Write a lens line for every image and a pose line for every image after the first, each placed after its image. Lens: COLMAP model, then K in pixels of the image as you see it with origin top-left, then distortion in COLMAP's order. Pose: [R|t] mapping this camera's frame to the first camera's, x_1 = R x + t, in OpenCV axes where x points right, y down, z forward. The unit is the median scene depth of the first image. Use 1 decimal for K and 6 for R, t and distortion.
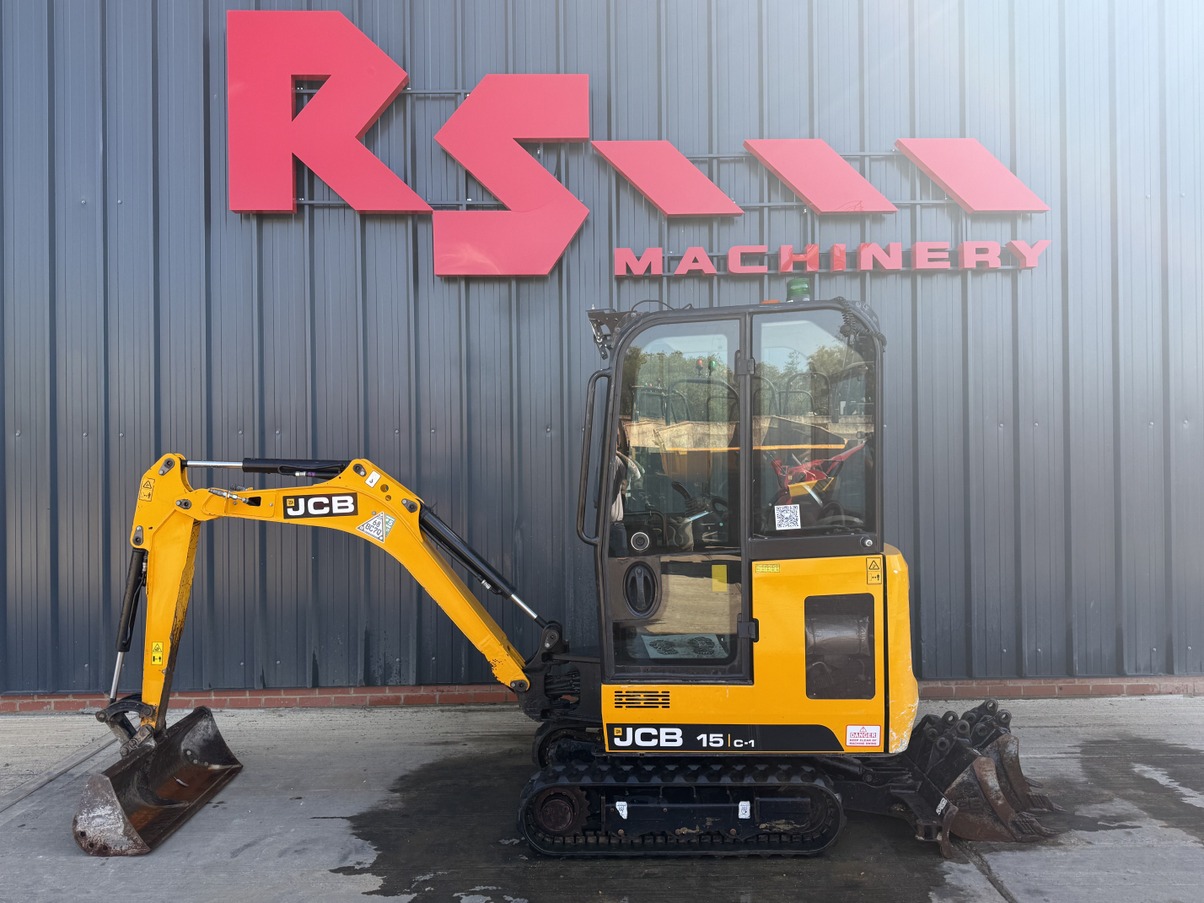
lens RADIAL K [[877.6, 0, 596.7], [0, 877.6, 442.8], [0, 0, 1]] dist [0.027669, -0.036193]
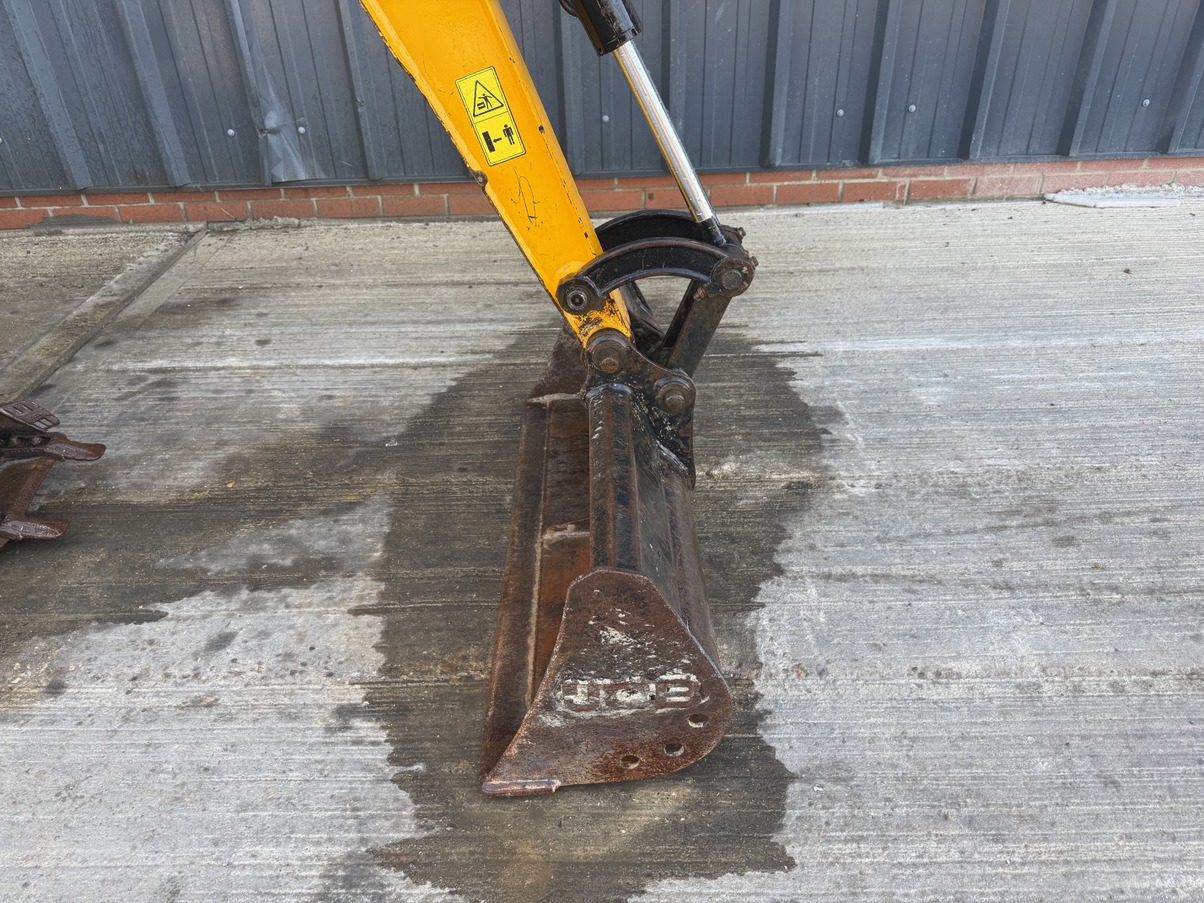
lens RADIAL K [[851.9, 0, 605.4], [0, 851.9, 466.8], [0, 0, 1]] dist [0.043239, -0.049907]
pose [[0.999812, -0.014514, -0.012876, 0.705738], [0.019254, 0.823951, 0.566334, 0.174351], [0.002390, -0.566475, 0.824075, 0.694374]]
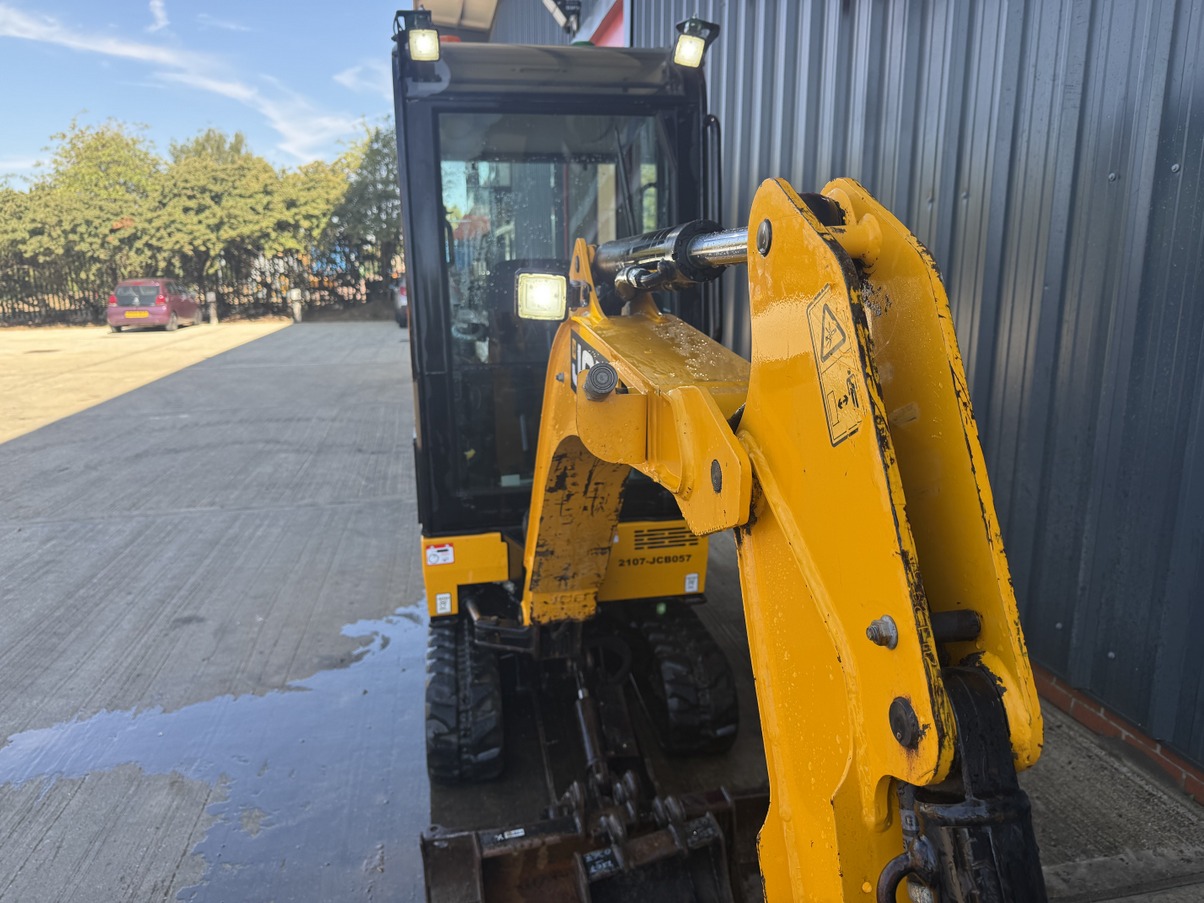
lens RADIAL K [[851.9, 0, 602.5], [0, 851.9, 444.0], [0, 0, 1]] dist [0.043239, -0.049907]
pose [[0.179887, 0.205531, -0.961976, 0.754638], [0.019640, 0.976983, 0.212410, 0.030653], [0.983491, -0.057103, 0.171710, 0.905725]]
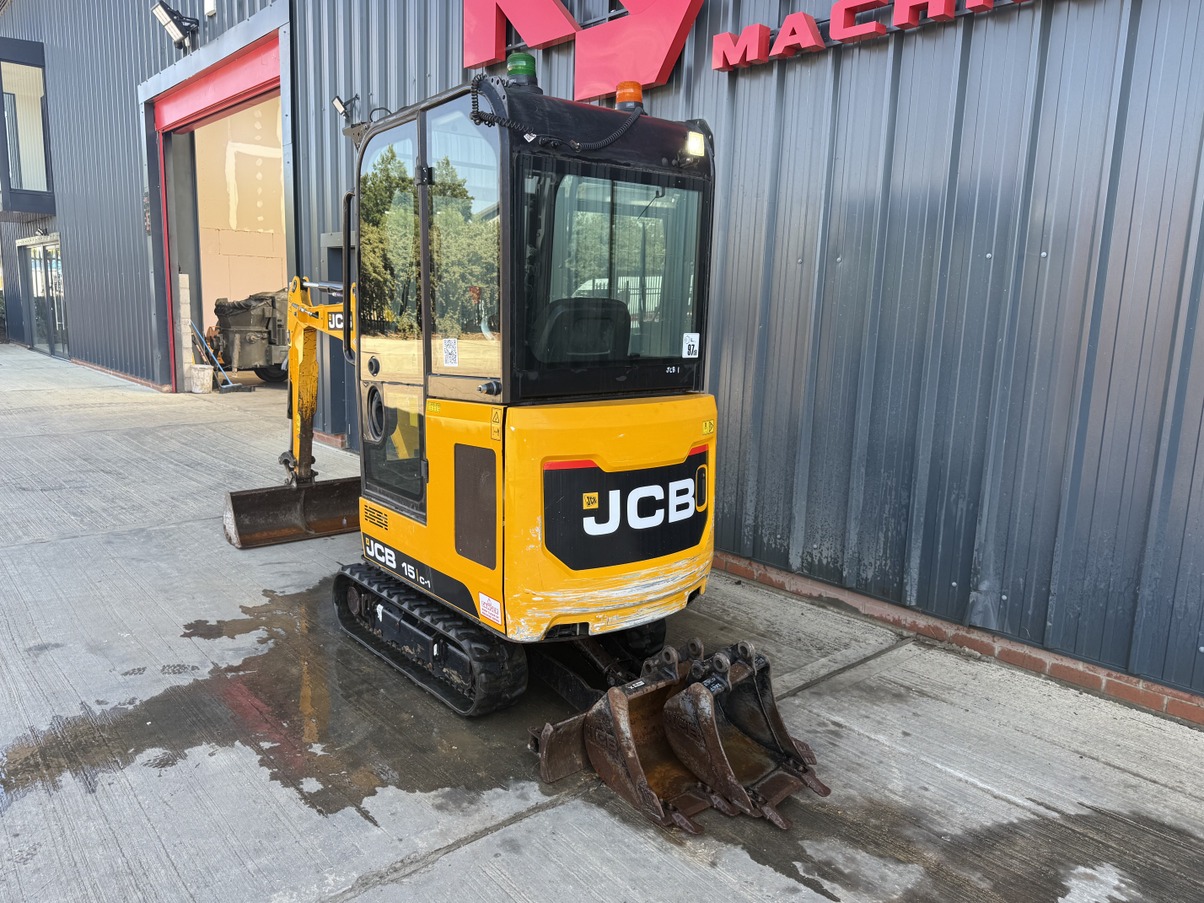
lens RADIAL K [[877.6, 0, 601.9], [0, 877.6, 451.2], [0, 0, 1]] dist [0.027669, -0.036193]
pose [[0.643416, 0.154249, -0.749816, 0.870439], [-0.024222, 0.983101, 0.181454, 0.017659], [0.765133, -0.098589, 0.636279, 0.480636]]
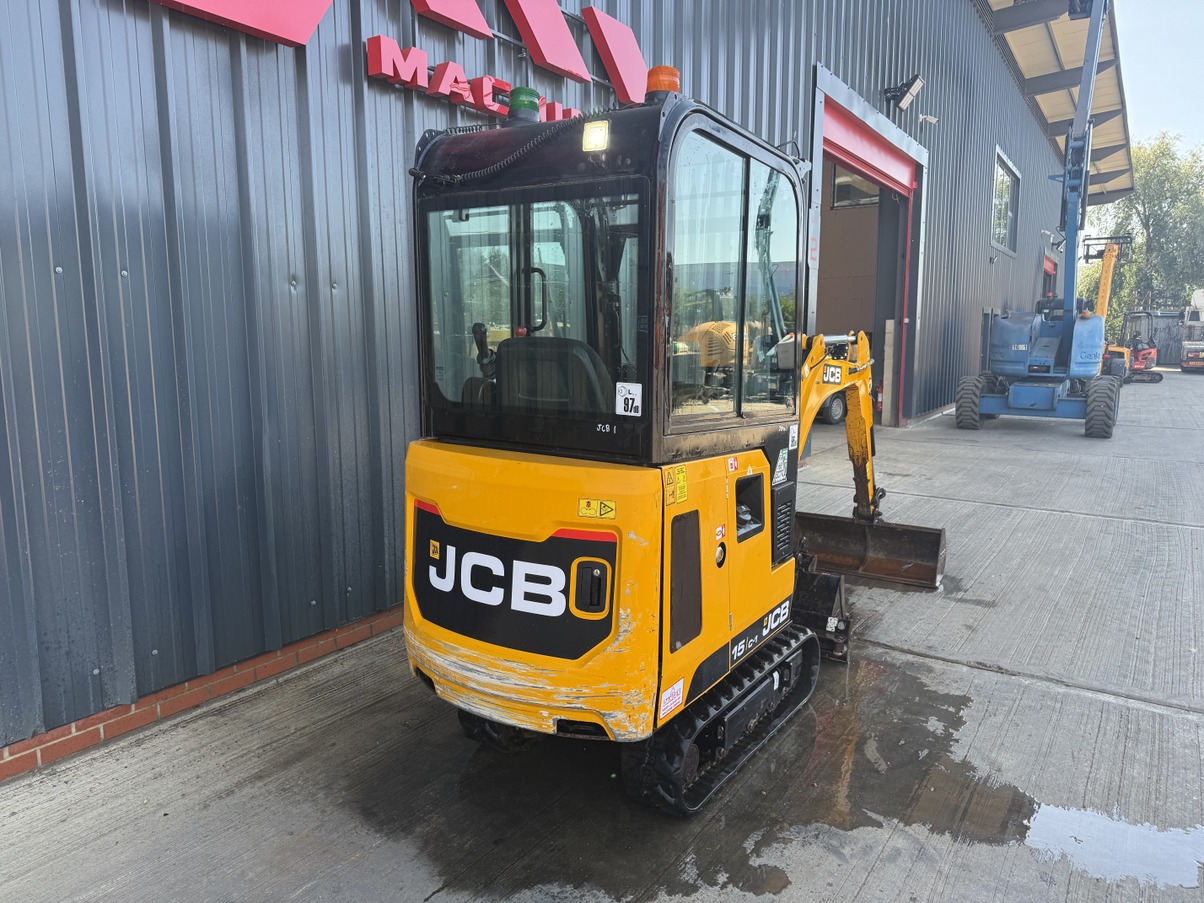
lens RADIAL K [[851.9, 0, 609.4], [0, 851.9, 447.8], [0, 0, 1]] dist [0.043239, -0.049907]
pose [[0.545438, -0.101829, 0.831942, -0.688472], [-0.016853, 0.991059, 0.132353, 0.025697], [-0.837981, -0.086211, 0.538846, 0.583228]]
